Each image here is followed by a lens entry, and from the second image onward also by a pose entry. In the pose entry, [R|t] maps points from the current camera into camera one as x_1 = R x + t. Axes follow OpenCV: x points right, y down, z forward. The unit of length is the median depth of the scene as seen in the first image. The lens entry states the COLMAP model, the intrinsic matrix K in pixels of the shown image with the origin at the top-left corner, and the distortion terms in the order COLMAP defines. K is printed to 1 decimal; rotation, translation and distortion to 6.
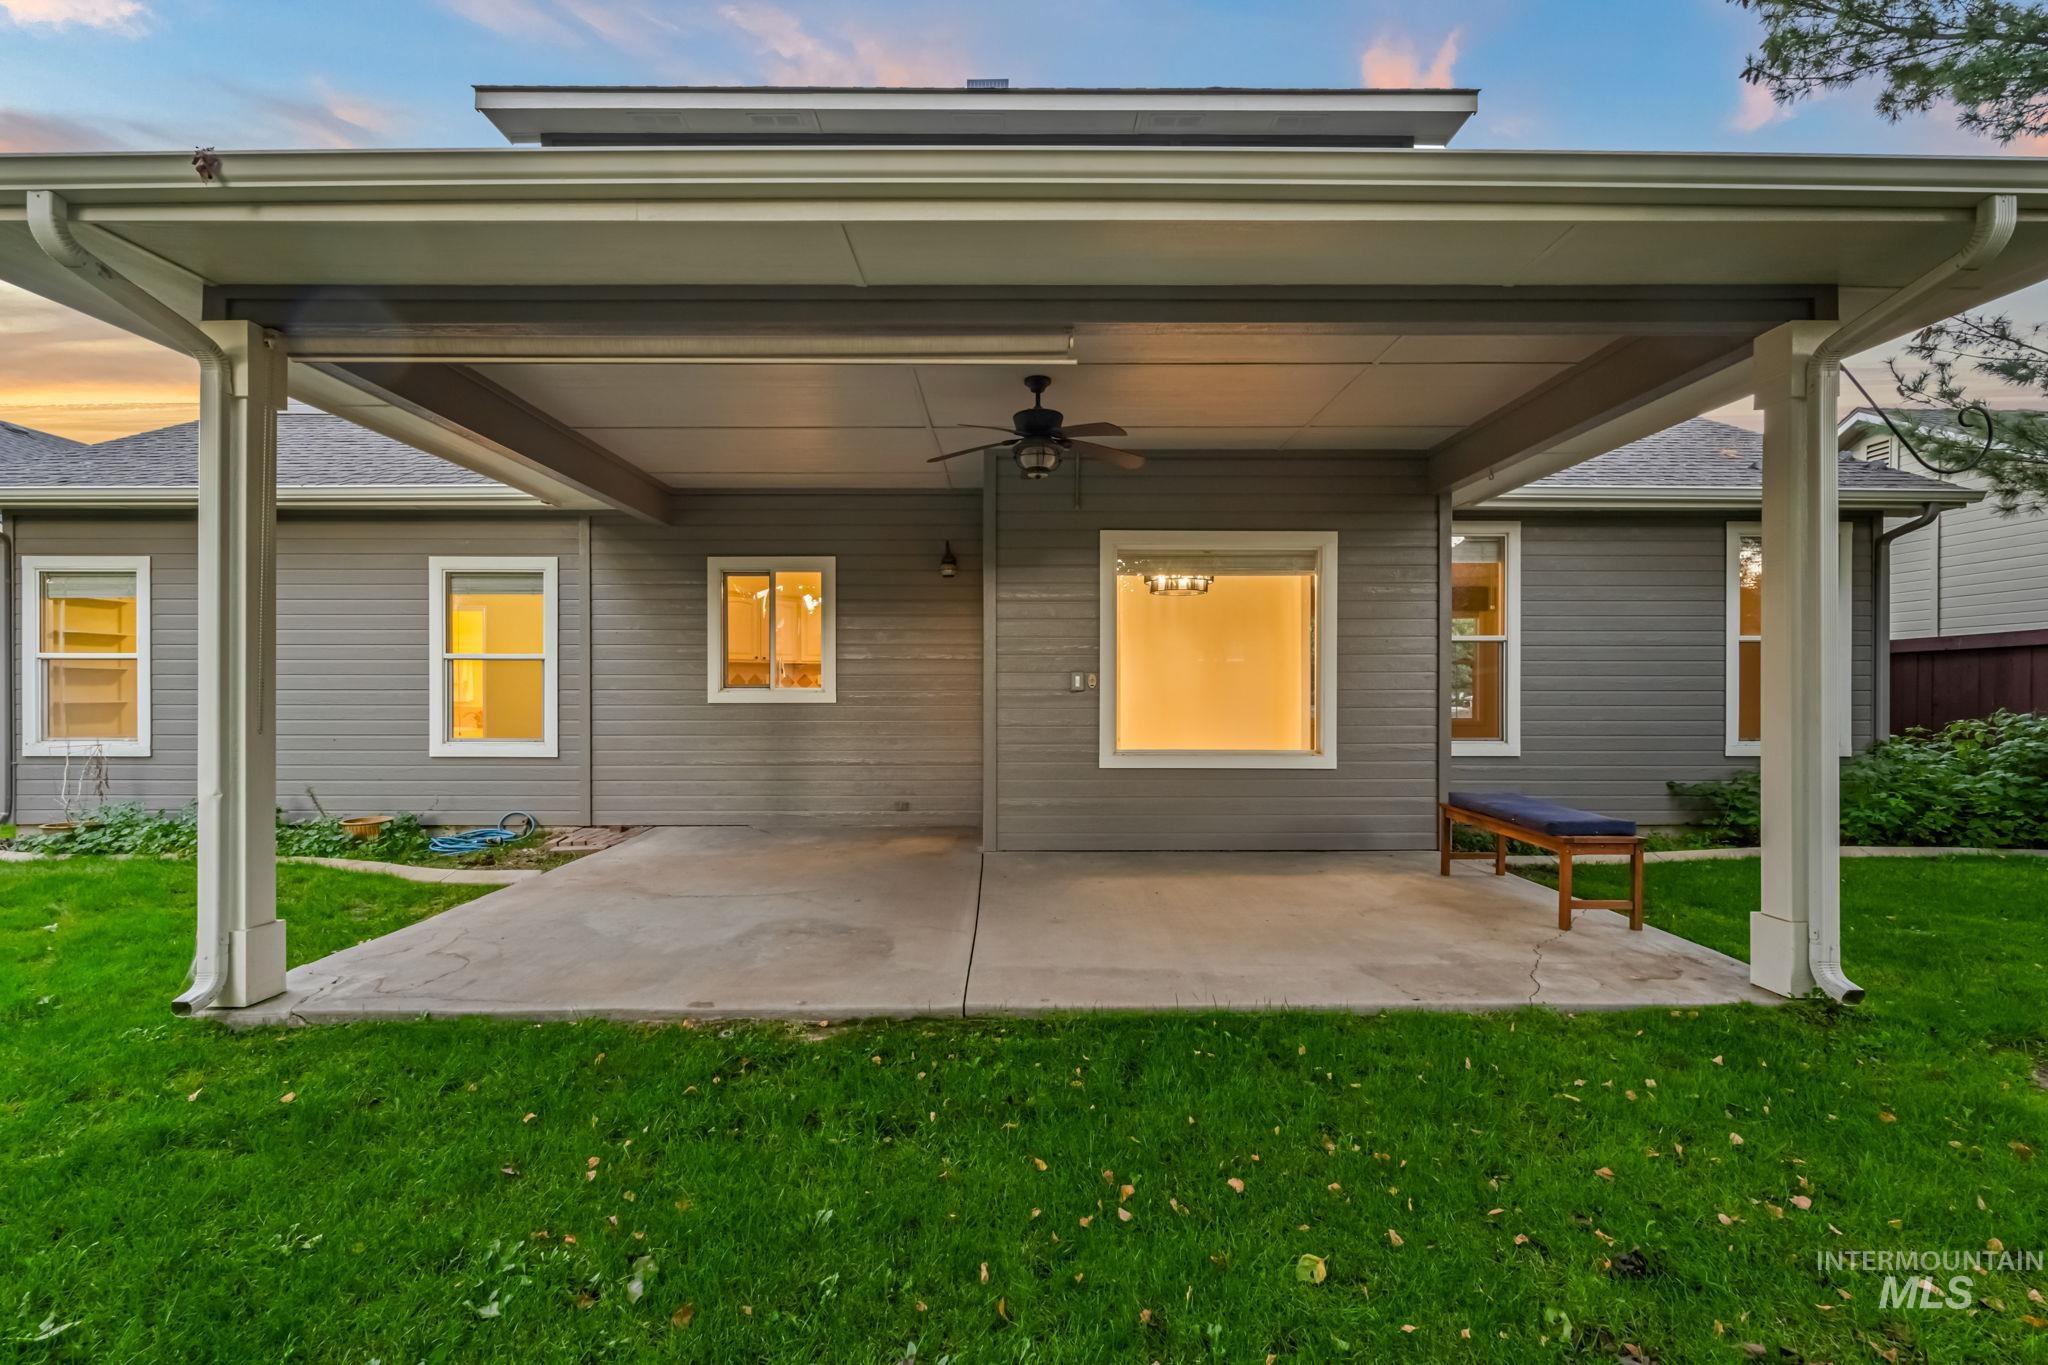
lens RADIAL K [[920.7, 0, 1023.6], [0, 920.7, 688.6], [0, 0, 1]] dist [0.005303, -0.000238]
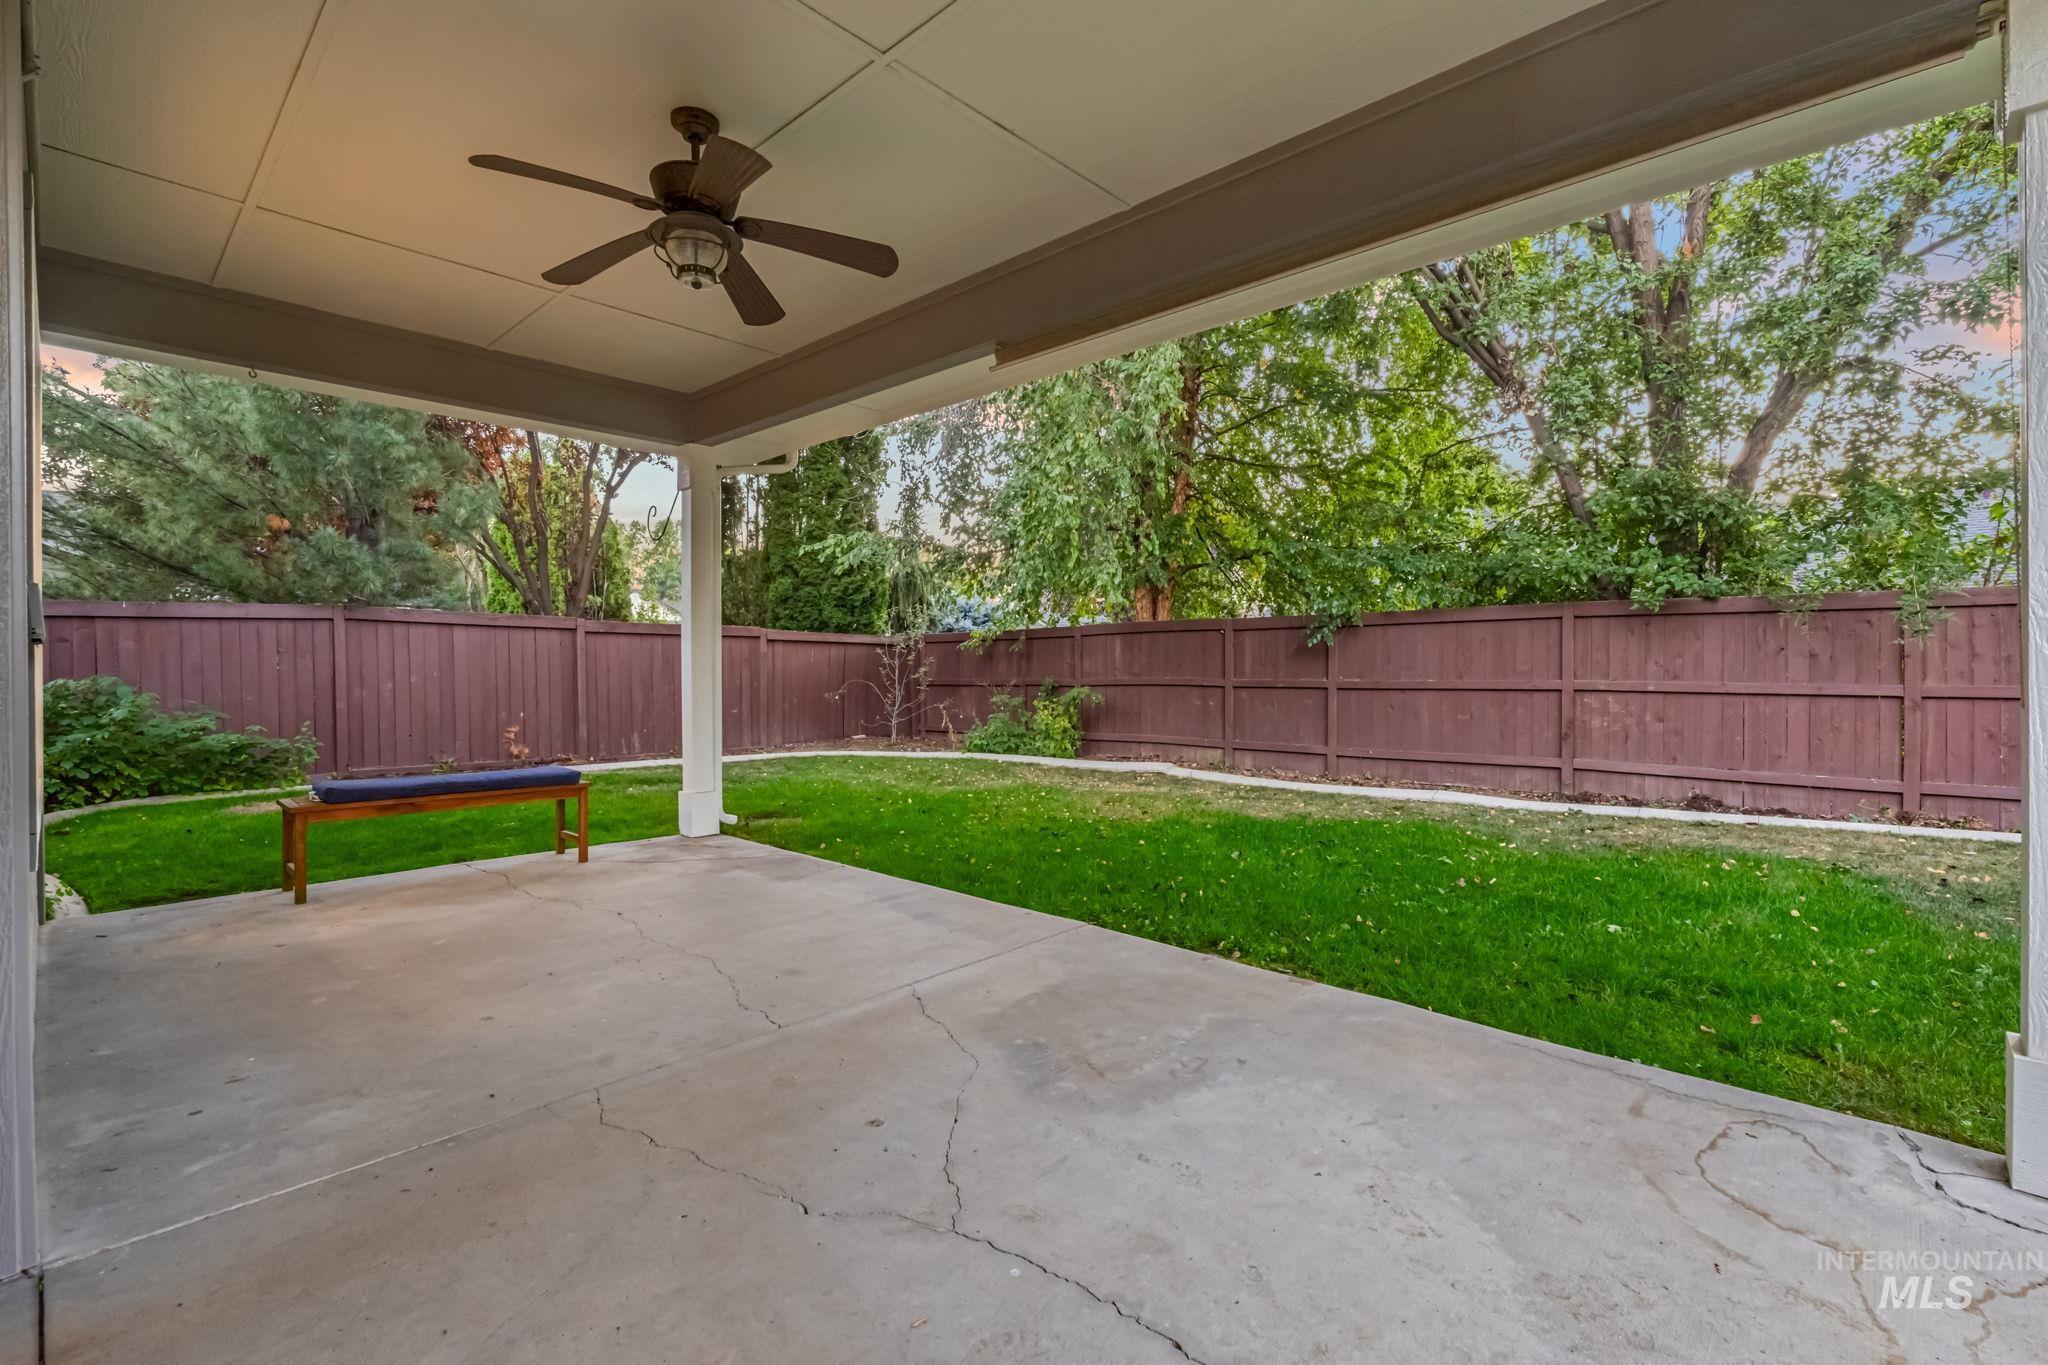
lens RADIAL K [[920.7, 0, 1017.7], [0, 920.7, 680.1], [0, 0, 1]] dist [0.005303, -0.000238]
pose [[-0.718970, -0.000949, 0.695040, -0.727203], [0.009385, 0.999895, 0.011074, 0.021994], [-0.694978, 0.014485, -0.718885, 1.715957]]
